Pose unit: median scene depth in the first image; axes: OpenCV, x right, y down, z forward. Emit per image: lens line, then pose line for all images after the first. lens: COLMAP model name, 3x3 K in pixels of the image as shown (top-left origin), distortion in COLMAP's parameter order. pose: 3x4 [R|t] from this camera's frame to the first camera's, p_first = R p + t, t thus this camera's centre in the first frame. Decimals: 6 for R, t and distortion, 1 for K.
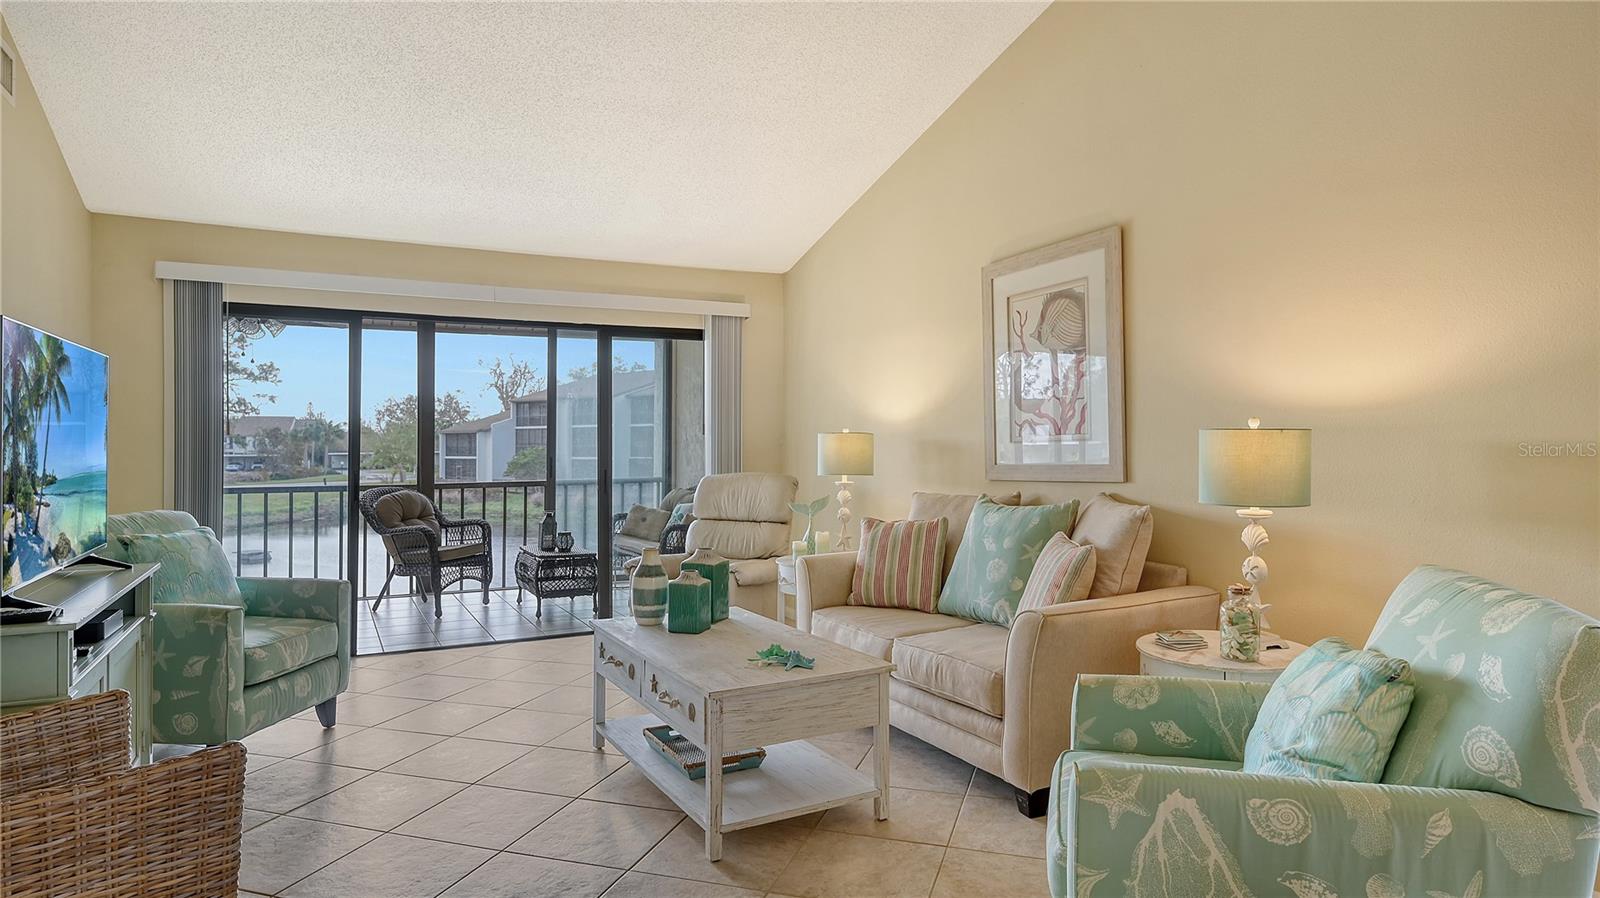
lens RADIAL K [[923.8, 0, 815.6], [0, 923.8, 441.2], [0, 0, 1]] dist [-0.001827, 0.000274]
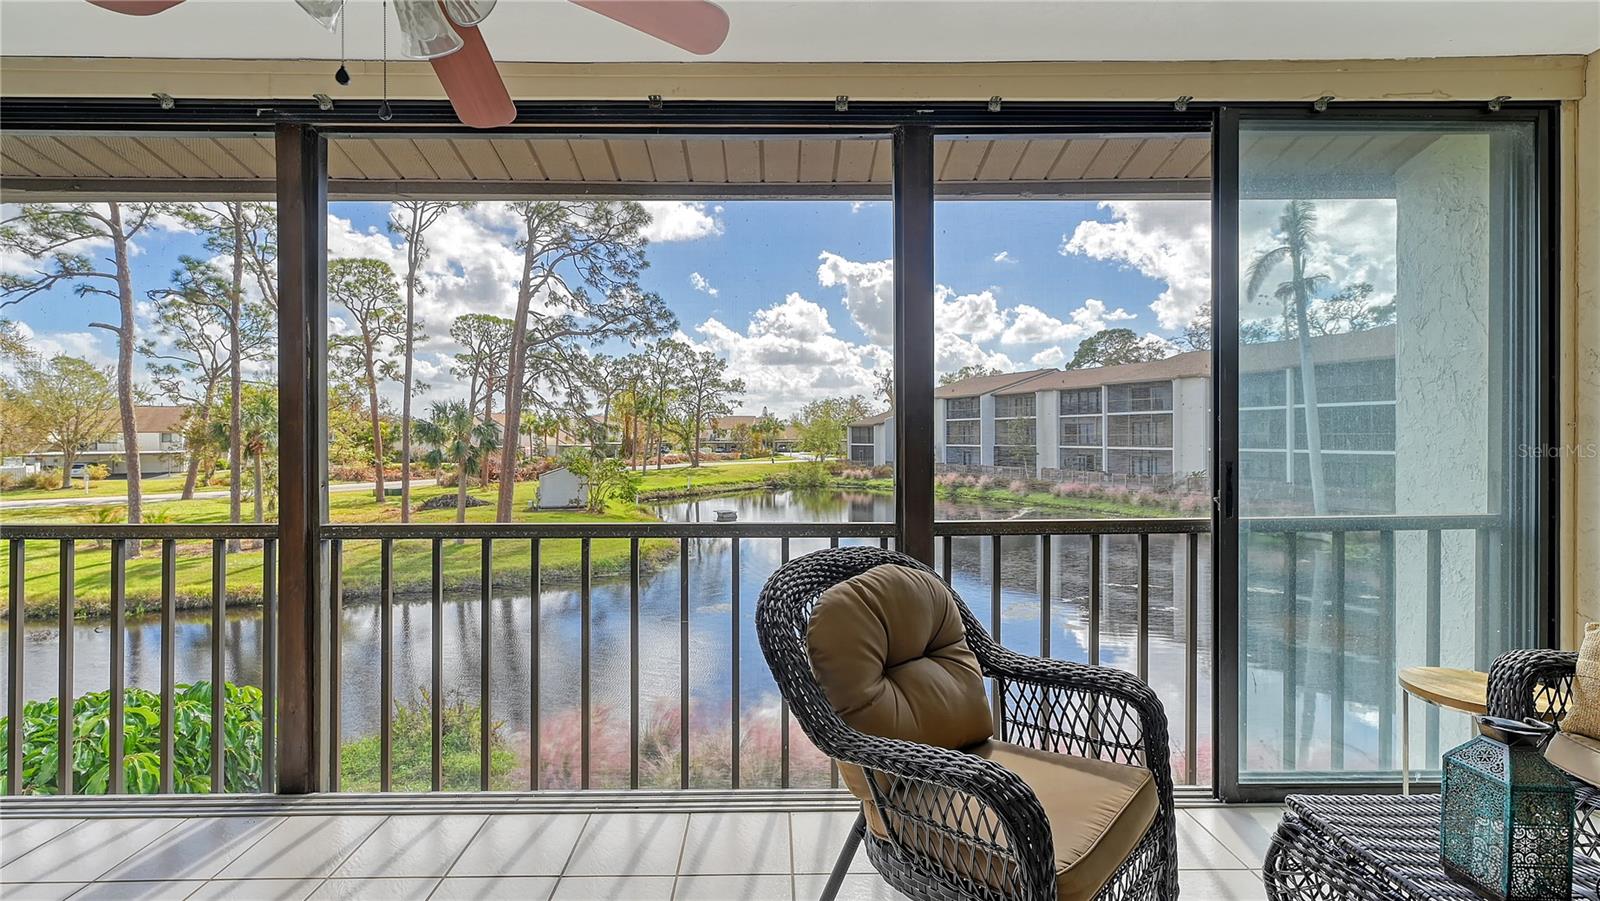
lens RADIAL K [[687.0, 0, 779.3], [0, 687.0, 438.4], [0, 0, 1]] dist [0.001527, 0.000392]
pose [[0.886604, 0.001551, -0.462527, -0.568375], [0.002462, 0.999964, 0.008072, 0.008843], [0.462523, -0.008295, 0.886569, 1.187612]]
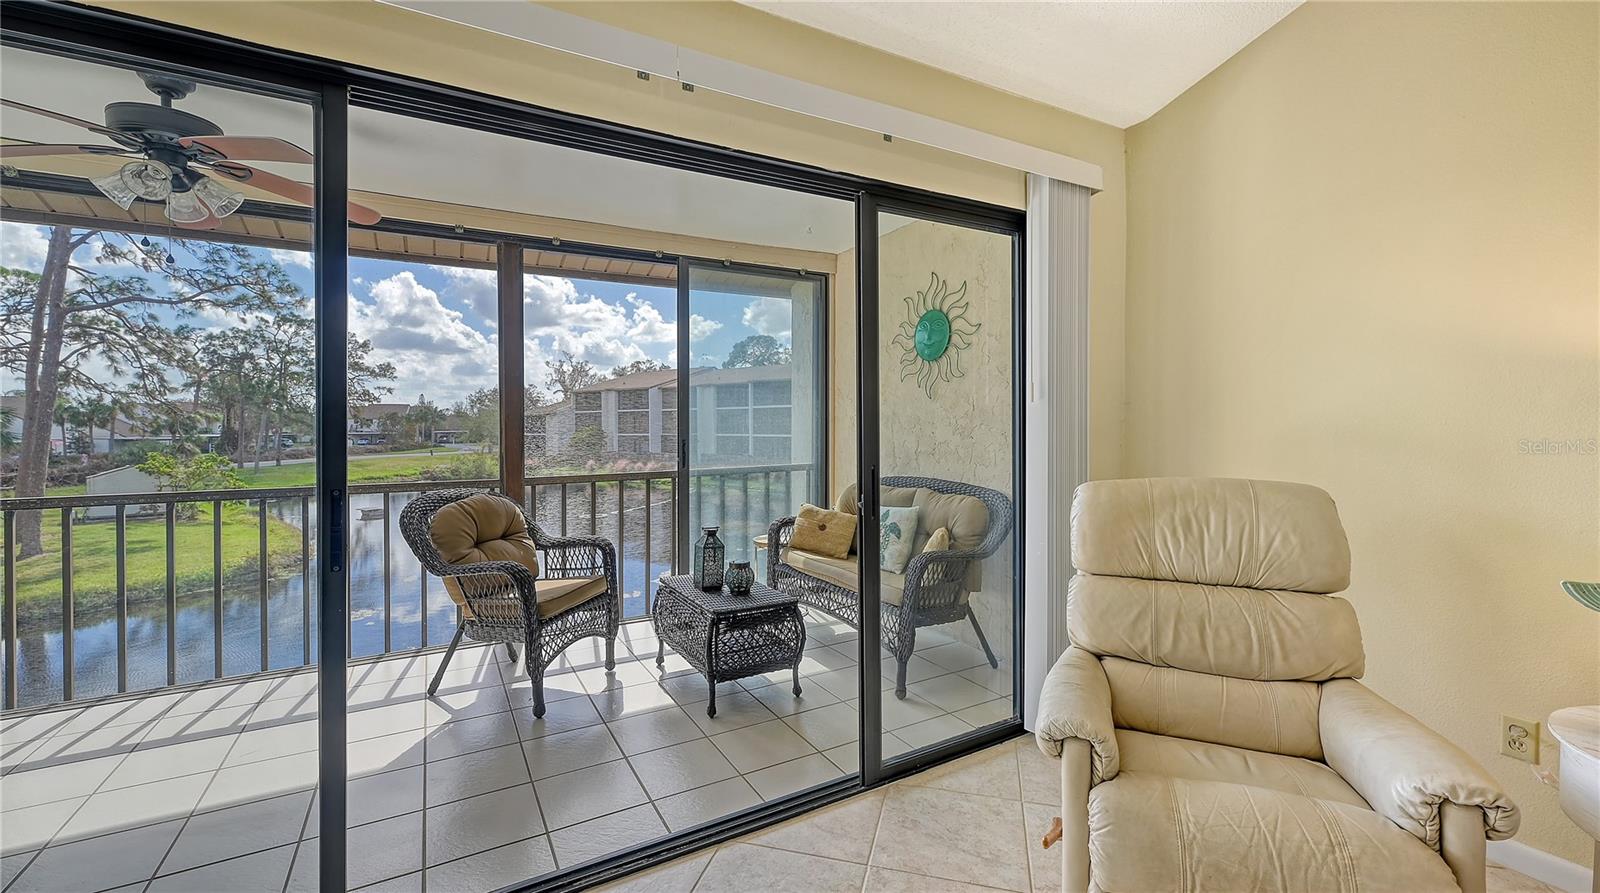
lens RADIAL K [[655.6, 0, 798.8], [0, 655.6, 431.8], [0, 0, 1]] dist [0.000951, 0.000267]
pose [[0.999809, -0.002264, 0.019433, -0.364295], [0.001972, 0.999884, 0.015073, 0.006116], [-0.019465, -0.015032, 0.999698, 0.847559]]
